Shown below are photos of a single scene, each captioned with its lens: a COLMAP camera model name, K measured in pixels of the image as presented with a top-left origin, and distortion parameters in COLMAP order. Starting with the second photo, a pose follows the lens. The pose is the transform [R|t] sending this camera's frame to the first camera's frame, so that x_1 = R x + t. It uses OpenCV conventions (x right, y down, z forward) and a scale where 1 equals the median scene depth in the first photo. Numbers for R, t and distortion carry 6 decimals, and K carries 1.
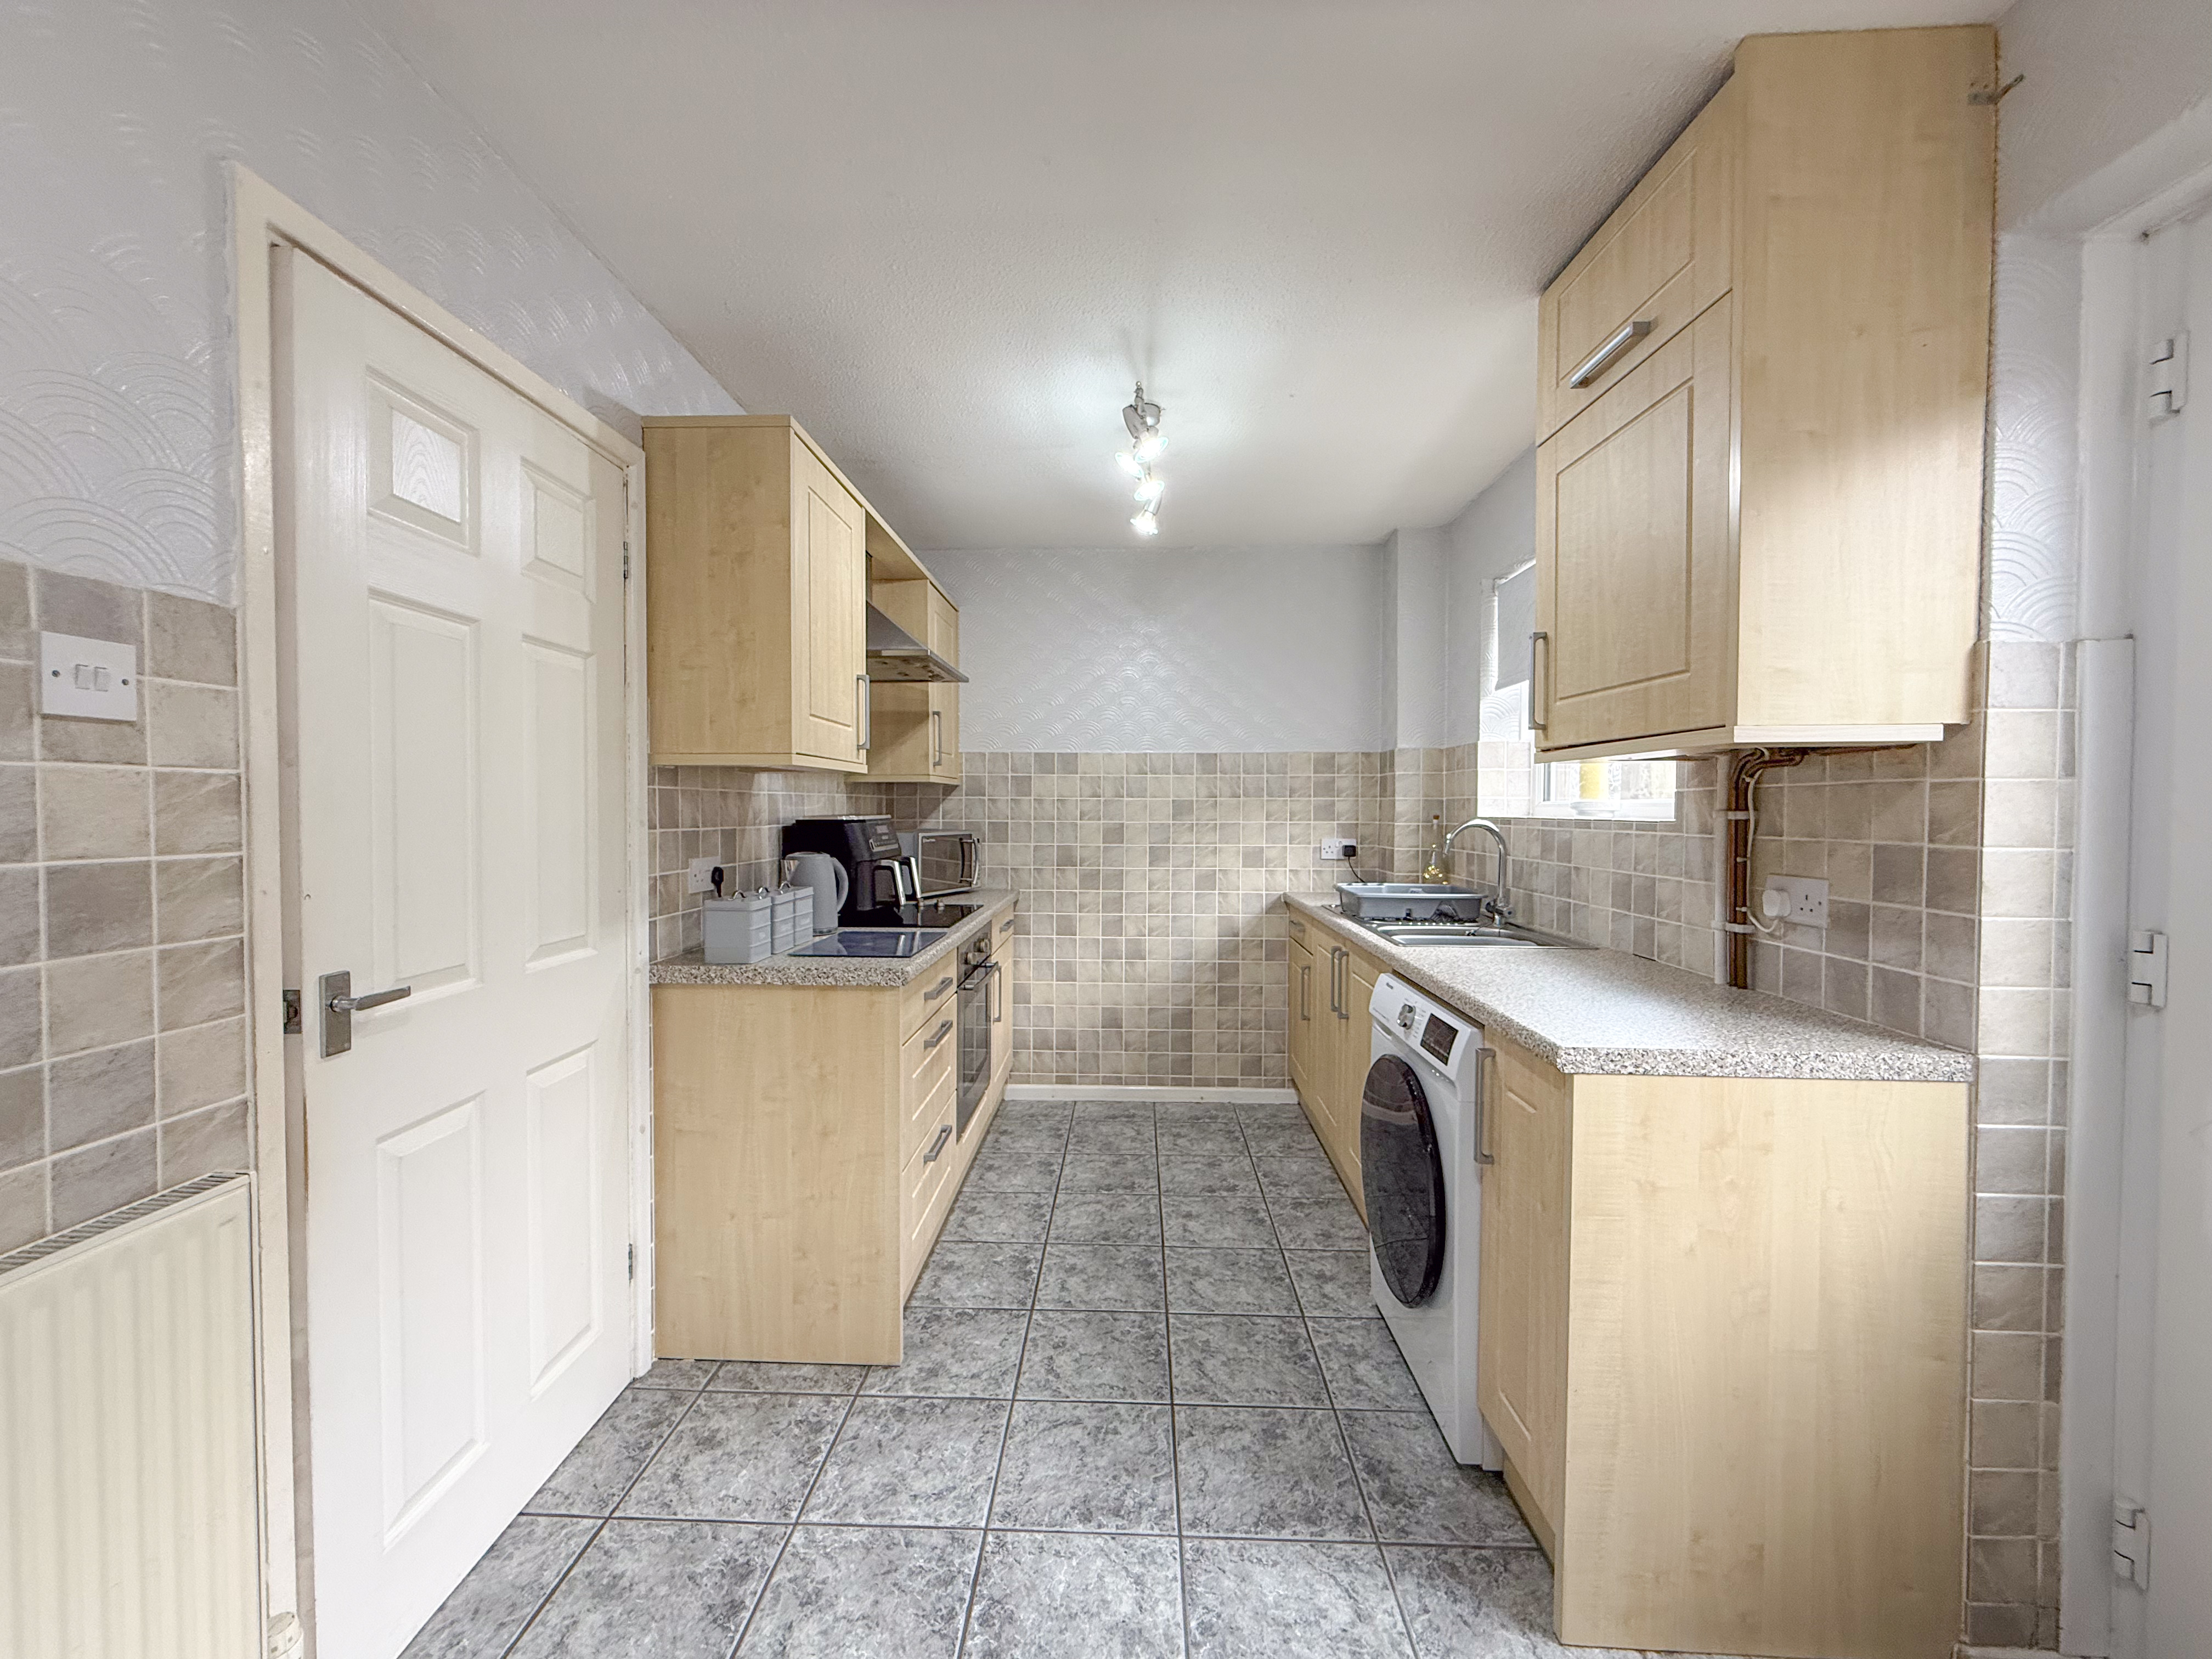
lens RADIAL K [[892.6, 0, 1118.7], [0, 892.6, 816.8], [0, 0, 1]] dist [0.000902, -0.000040]
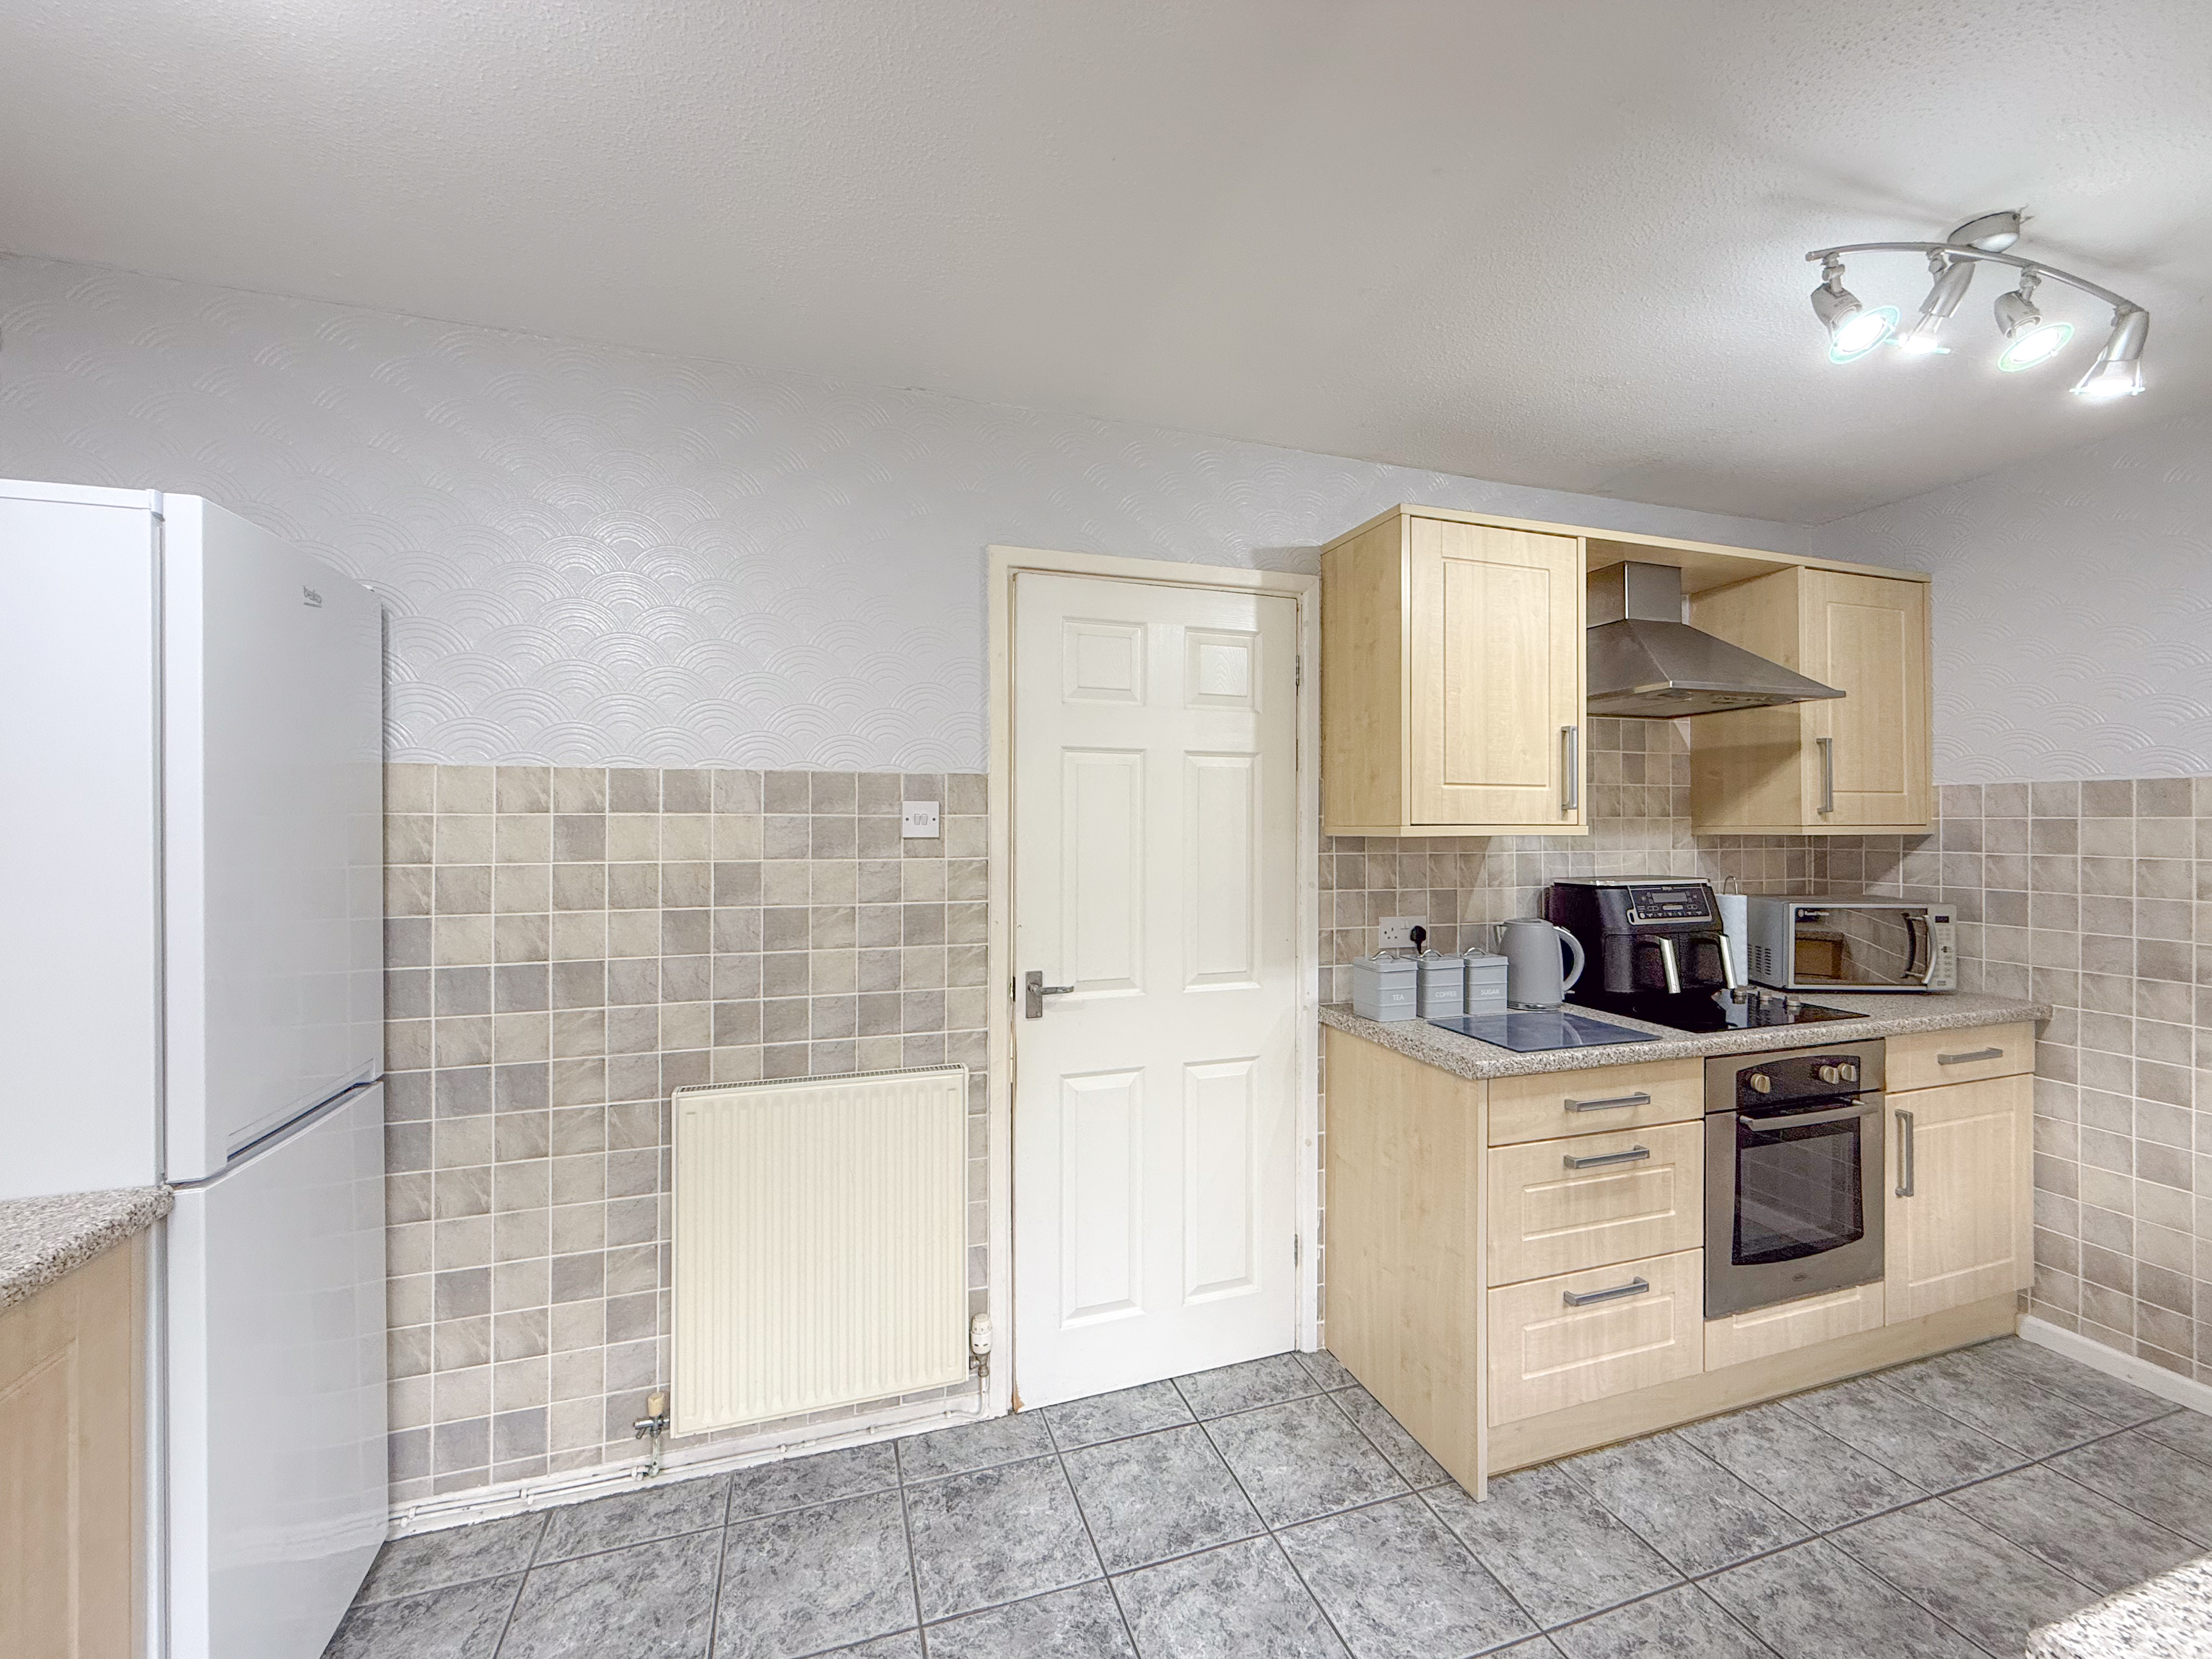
lens RADIAL K [[892.6, 0, 1078.1], [0, 892.6, 804.2], [0, 0, 1]] dist [0.000902, -0.000040]
pose [[0.326363, -0.025091, -0.944911, 0.518906], [-0.009765, 0.999505, -0.029913, -0.064759], [0.945194, 0.018990, 0.325956, 0.322258]]
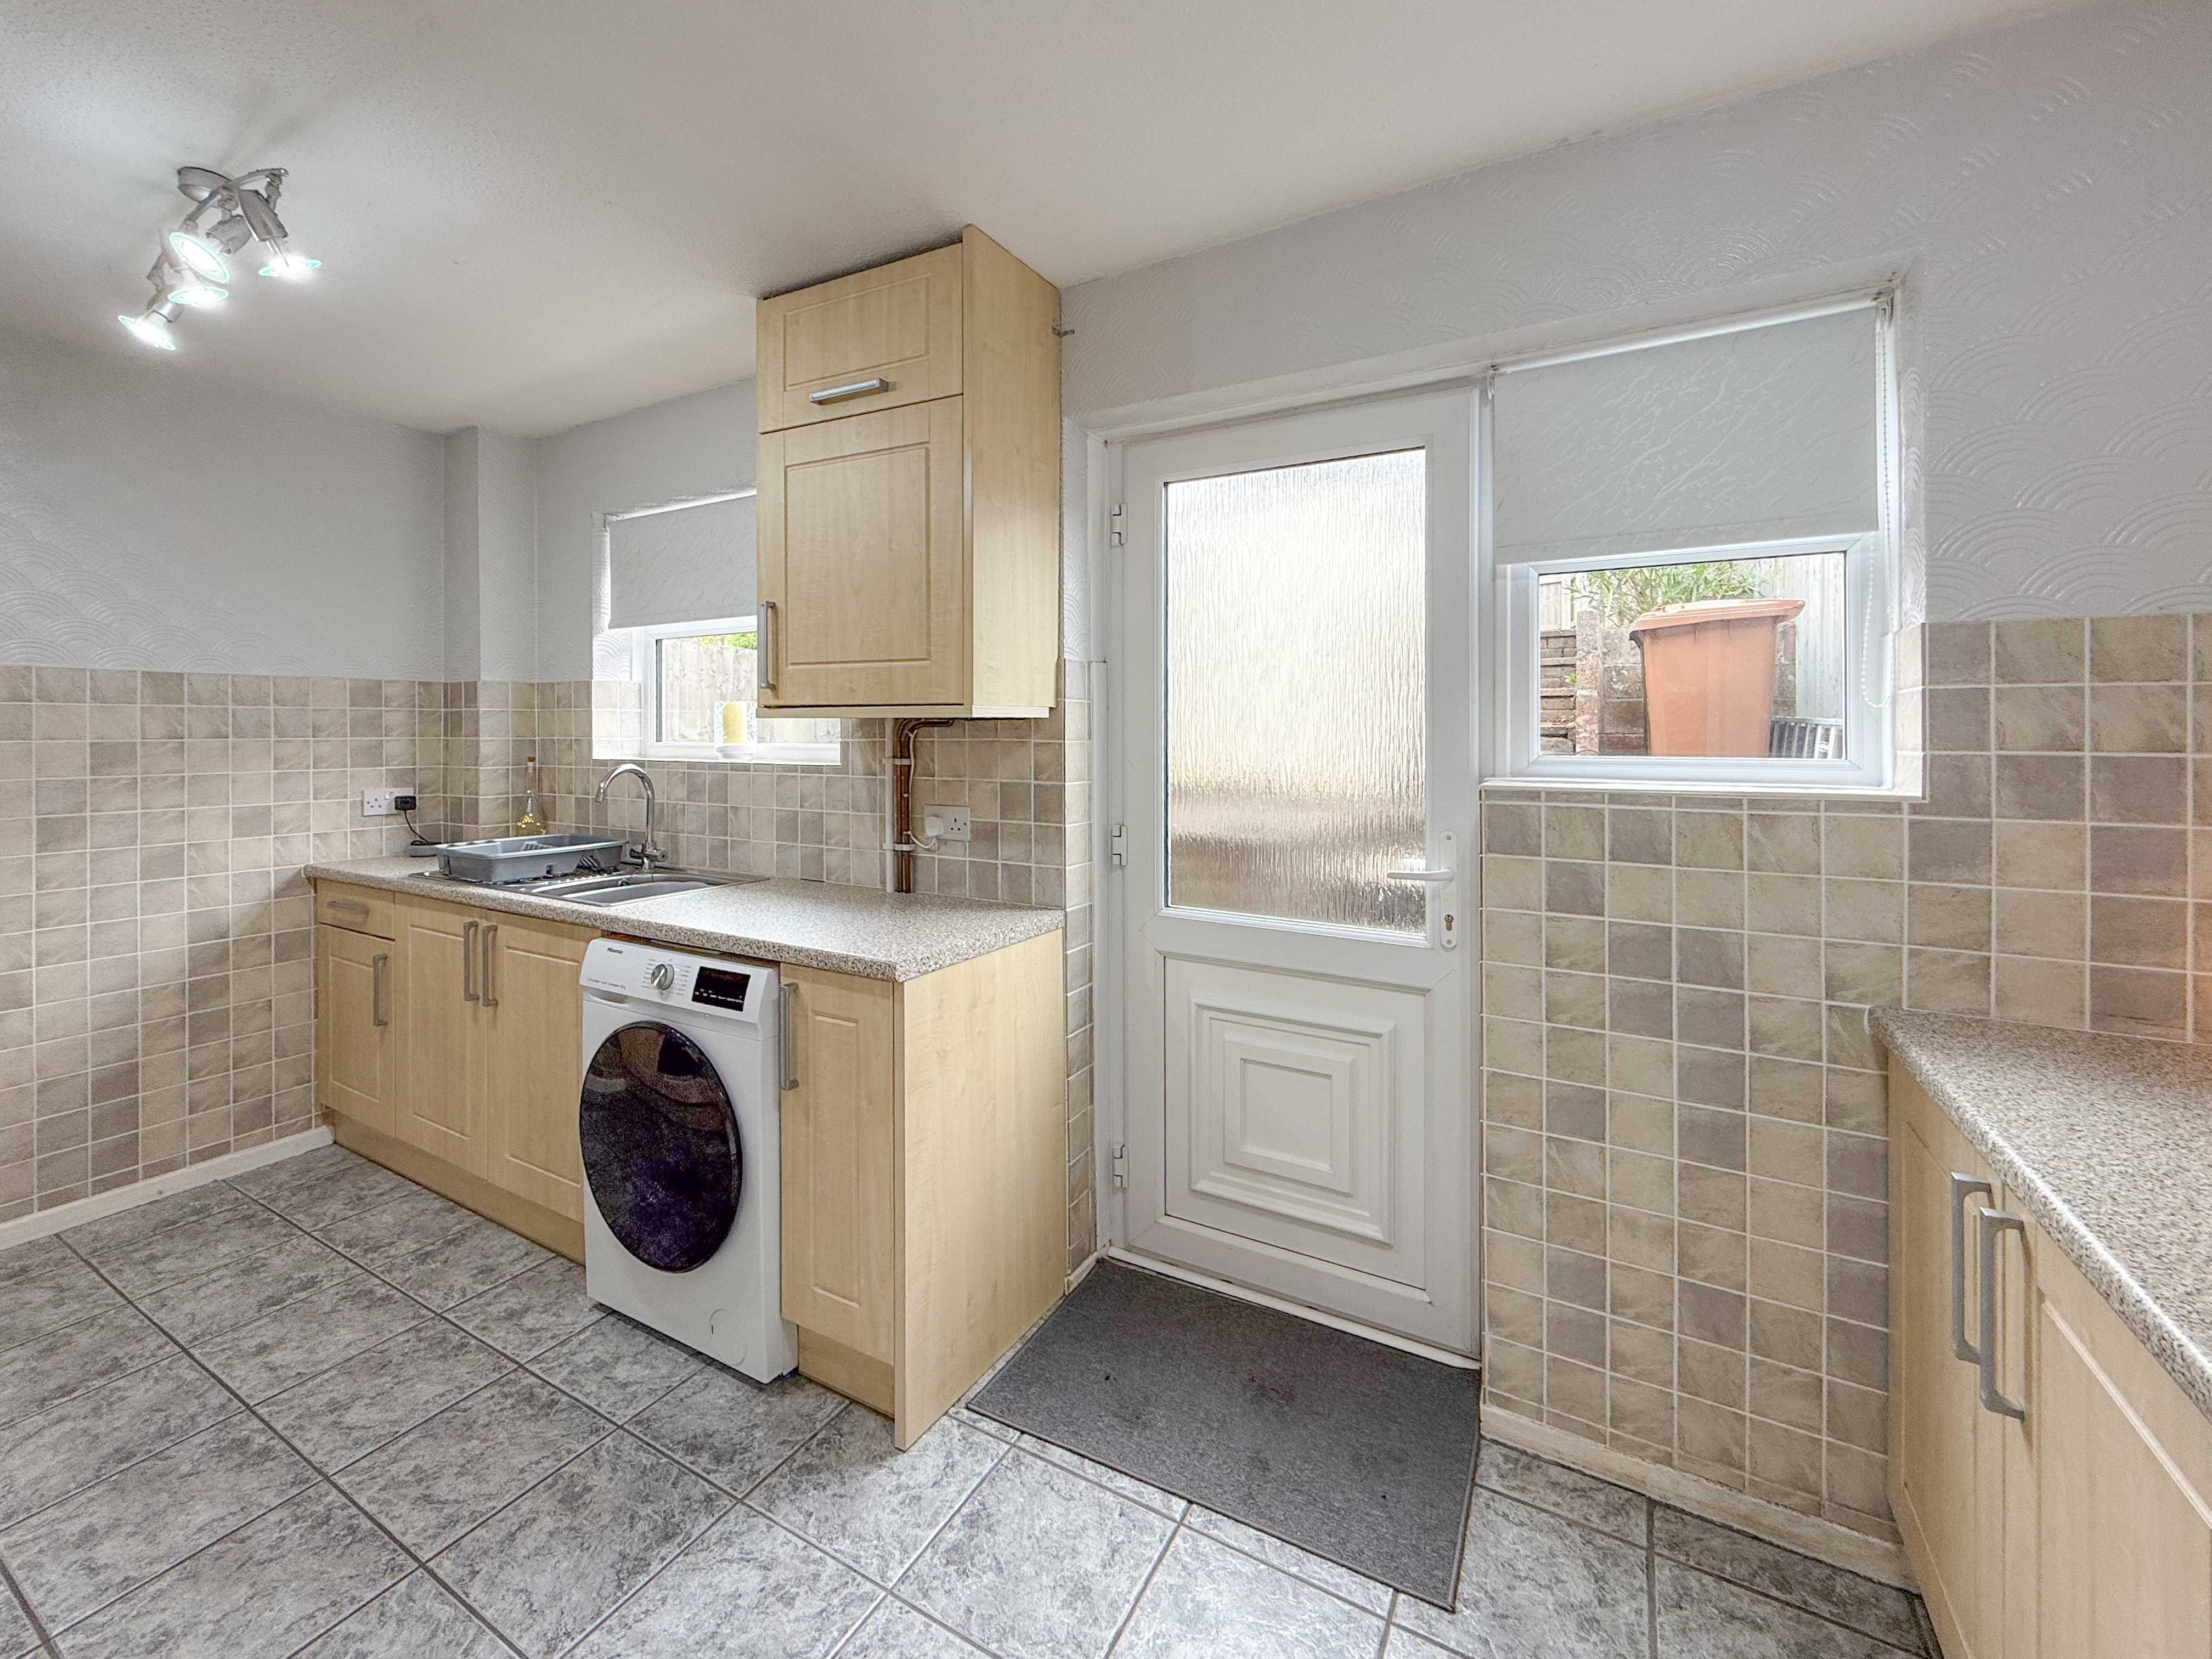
lens RADIAL K [[892.6, 0, 1113.4], [0, 892.6, 712.6], [0, 0, 1]] dist [0.000902, -0.000040]
pose [[0.465837, 0.018624, 0.884674, -0.349531], [0.007133, 0.999667, -0.024801, -0.041698], [-0.884842, 0.017864, 0.465549, 0.114656]]
